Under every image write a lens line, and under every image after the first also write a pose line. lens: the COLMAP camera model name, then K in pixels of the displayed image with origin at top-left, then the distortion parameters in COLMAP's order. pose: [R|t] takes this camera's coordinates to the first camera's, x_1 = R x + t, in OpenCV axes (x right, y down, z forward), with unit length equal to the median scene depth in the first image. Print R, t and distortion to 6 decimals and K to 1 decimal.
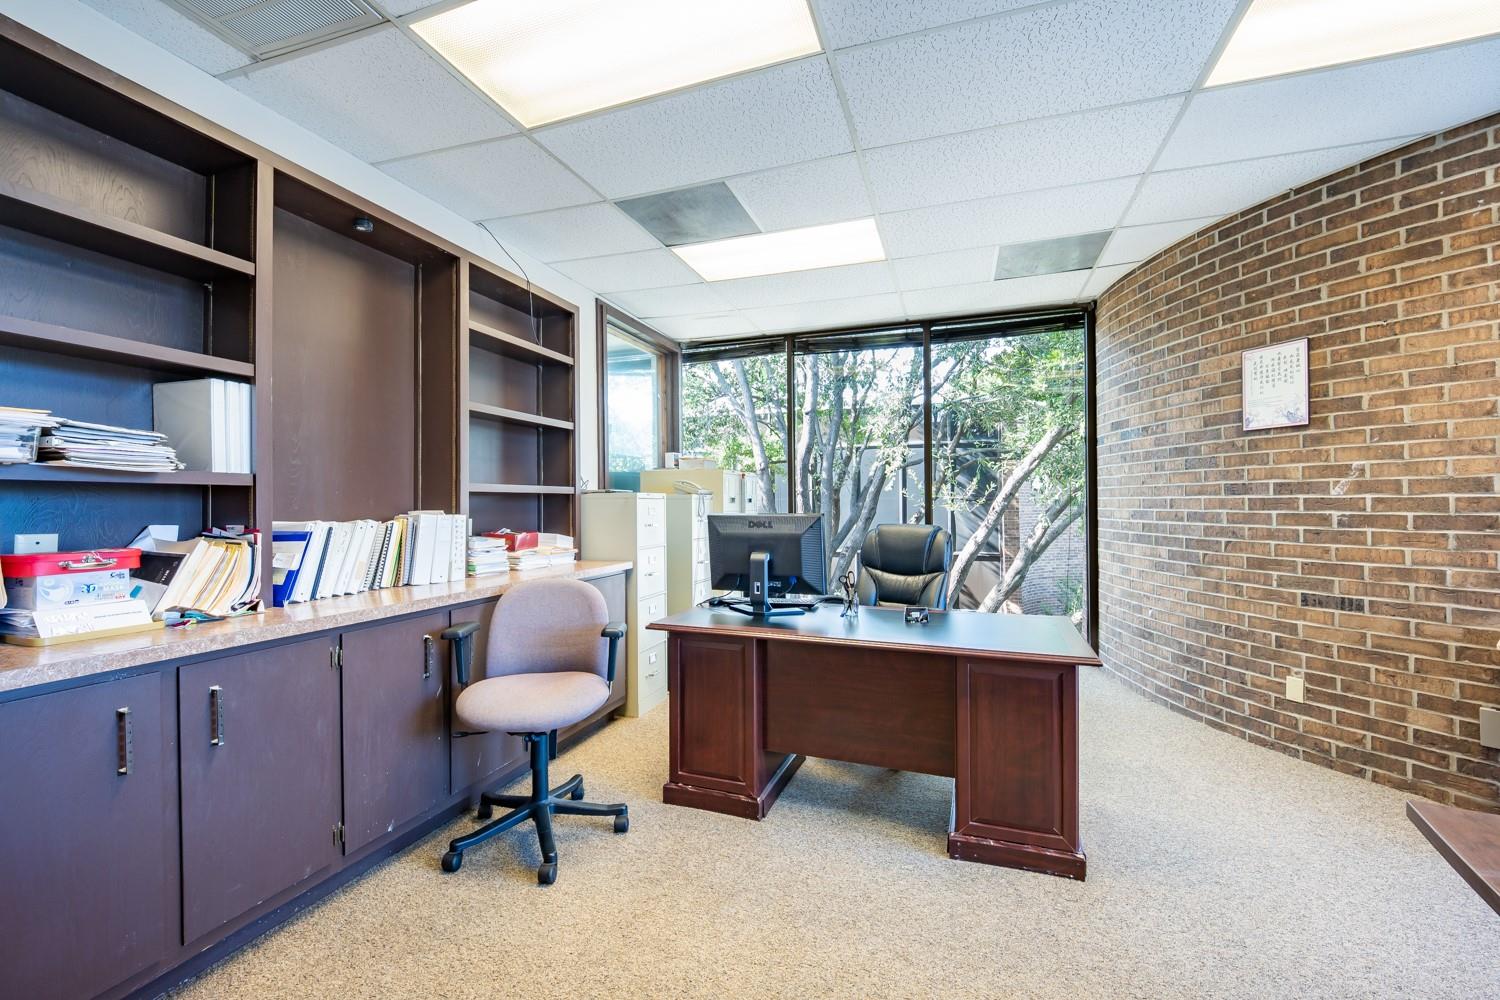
lens RADIAL K [[618.4, 0, 749.6], [0, 618.4, 502.5], [0, 0, 1]] dist [-0.001648, -0.006092]
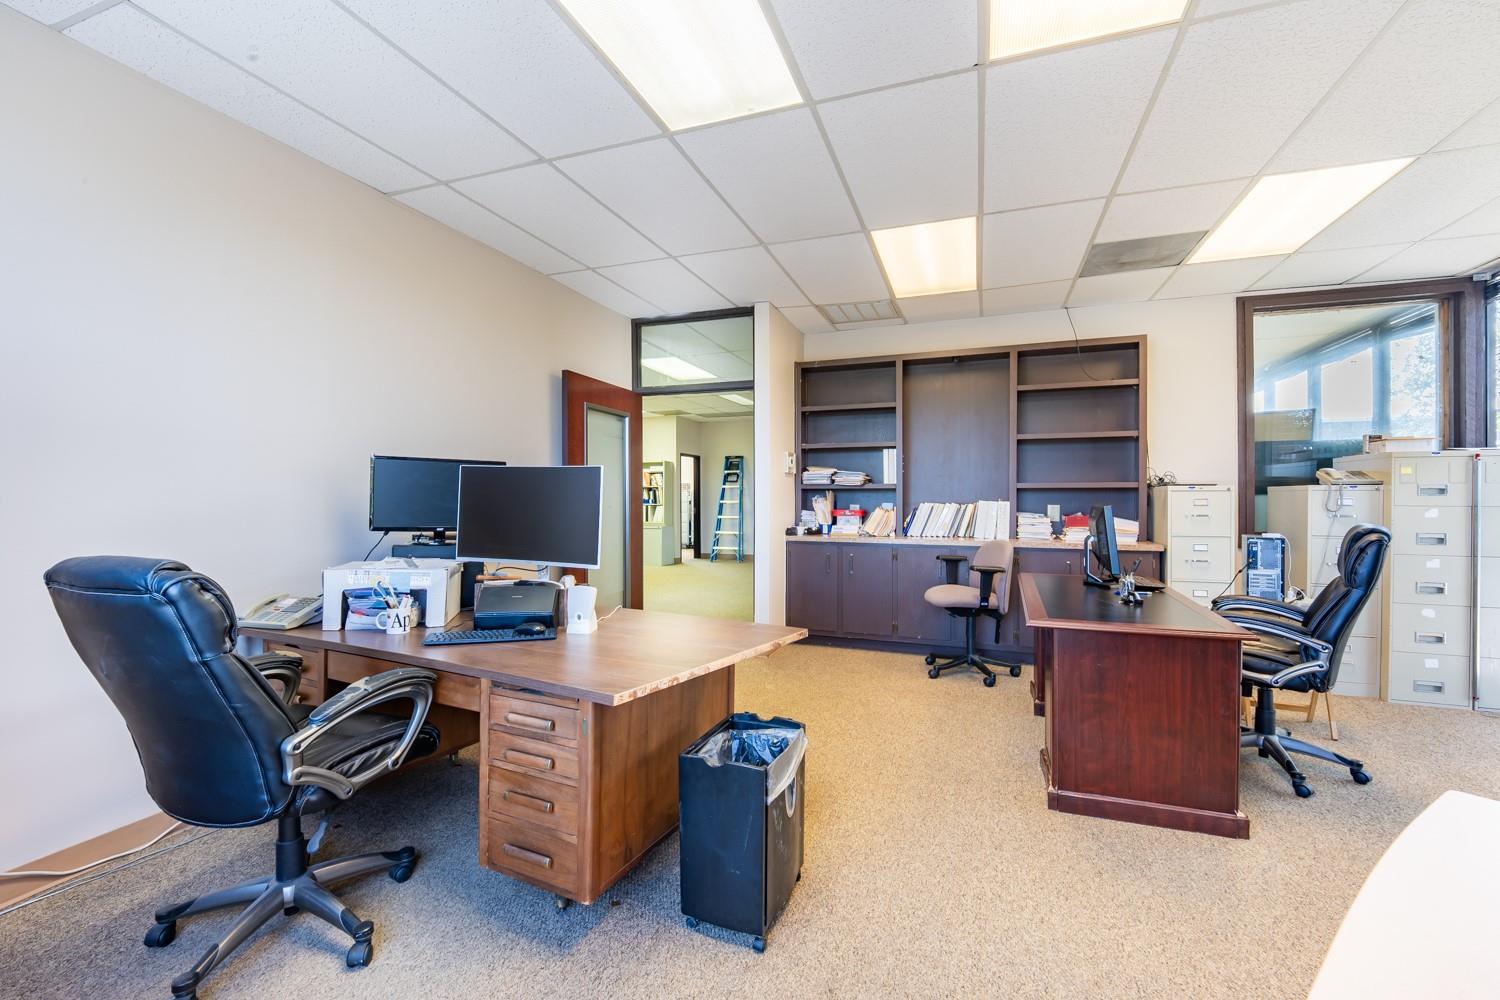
lens RADIAL K [[618.4, 0, 749.6], [0, 618.4, 502.5], [0, 0, 1]] dist [-0.001648, -0.006092]
pose [[-0.029508, 0.016306, -0.999432, 1.330046], [0.003950, 0.999861, 0.016196, -0.007829], [0.999557, -0.003470, -0.029569, 0.338333]]
